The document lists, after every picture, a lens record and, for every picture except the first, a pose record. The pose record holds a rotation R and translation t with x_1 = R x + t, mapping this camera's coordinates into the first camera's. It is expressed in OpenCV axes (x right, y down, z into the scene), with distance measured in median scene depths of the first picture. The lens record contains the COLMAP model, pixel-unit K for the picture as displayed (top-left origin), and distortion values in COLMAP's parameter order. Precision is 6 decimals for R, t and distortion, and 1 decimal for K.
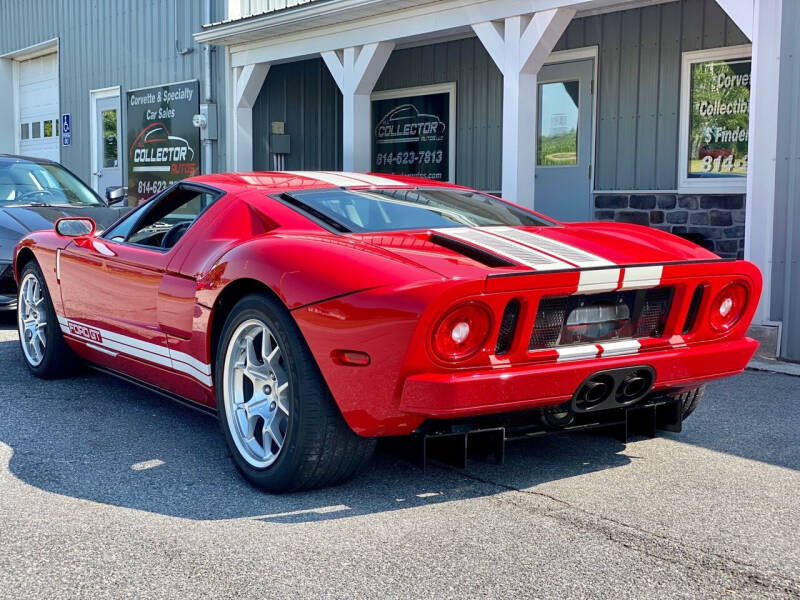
lens RADIAL K [[1197.6, 0, 392.3], [0, 1197.6, 314.9], [0, 0, 1]] dist [0.112704, -0.100444]
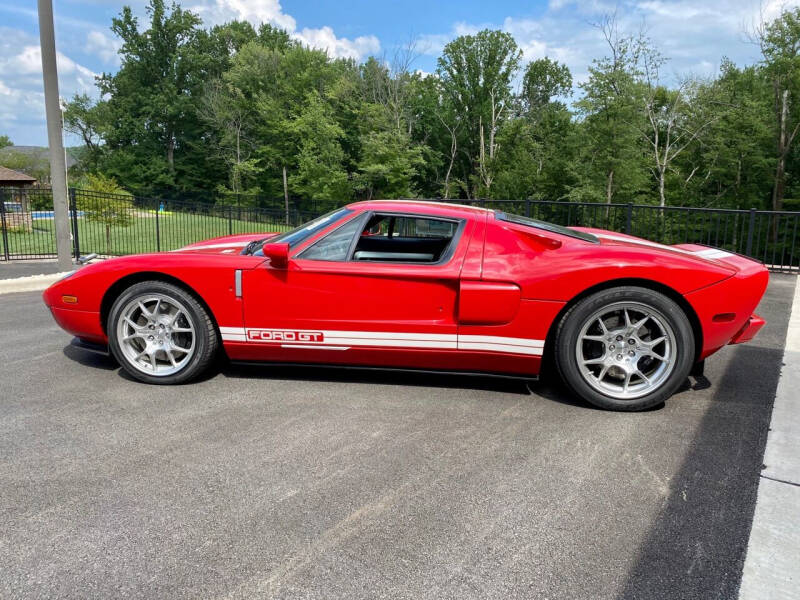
lens RADIAL K [[613.1, 0, 400.0], [0, 613.1, 300.0], [0, 0, 1]] dist [0.029695, -0.042769]
pose [[0.645817, -0.130607, 0.752238, -0.803125], [0.078589, 0.991398, 0.104660, -0.095483], [-0.759437, -0.008473, 0.650526, 0.653485]]
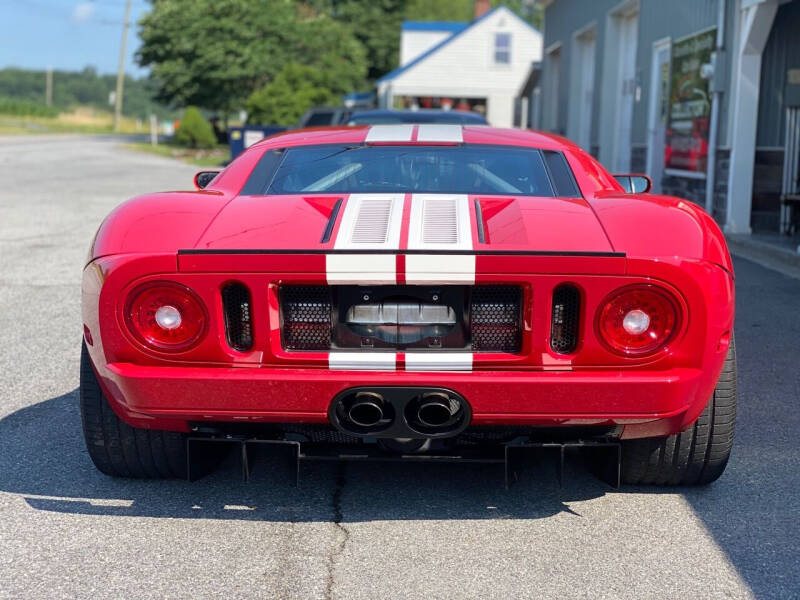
lens RADIAL K [[1152.4, 0, 399.3], [0, 1152.4, 340.0], [0, 0, 1]] dist [0.108145, -0.117051]
pose [[0.828829, 0.108798, -0.548821, 0.506022], [-0.074700, 0.993648, 0.084168, -0.039776], [0.554492, -0.028765, 0.831692, 0.355130]]
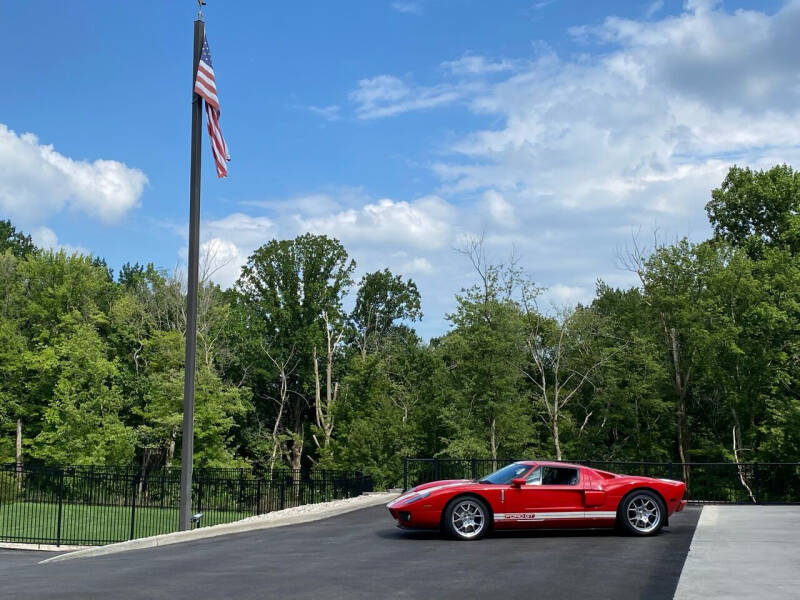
lens RADIAL K [[1021.3, 0, 400.0], [0, 1021.3, 300.0], [0, 0, 1]] dist [0.109387, -0.006831]
pose [[0.411913, 0.117058, 0.903673, -3.573626], [0.116958, 0.976720, -0.179833, -0.111108], [-0.903686, 0.179768, 0.388632, 0.198895]]
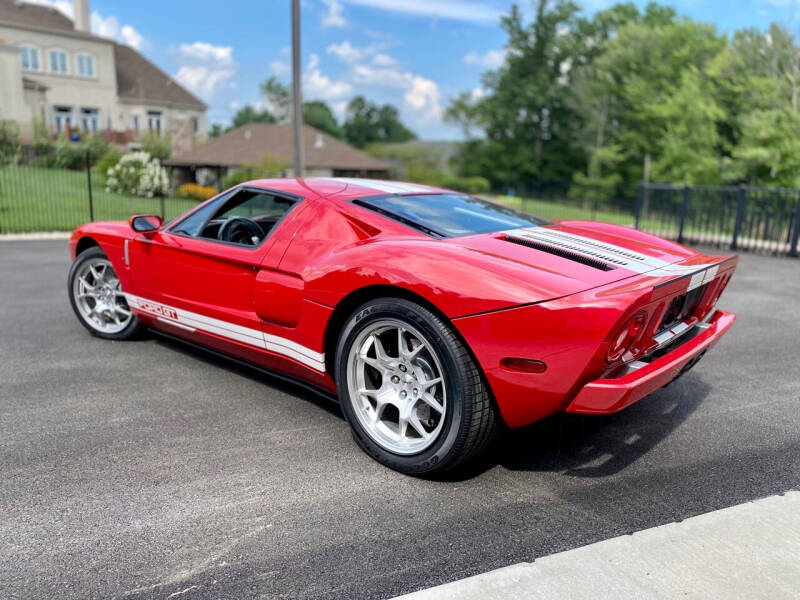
lens RADIAL K [[613.1, 0, 400.0], [0, 613.1, 300.0], [0, 0, 1]] dist [0.029695, -0.042769]
pose [[0.962570, -0.042189, 0.267729, -0.234991], [0.017865, 0.995539, 0.092648, -0.061679], [-0.270443, -0.084397, 0.959030, 0.425098]]
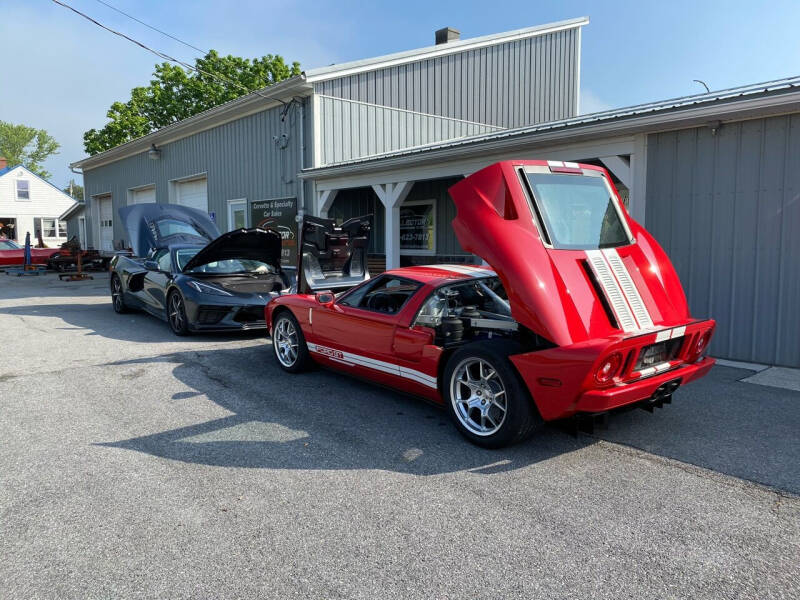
lens RADIAL K [[613.1, 0, 400.0], [0, 613.1, 300.0], [0, 0, 1]] dist [0.029695, -0.042769]
pose [[0.995371, -0.019330, 0.094140, -0.297040], [0.019744, 0.999799, -0.003463, -0.078887], [-0.094054, 0.005306, 0.995553, 0.038270]]
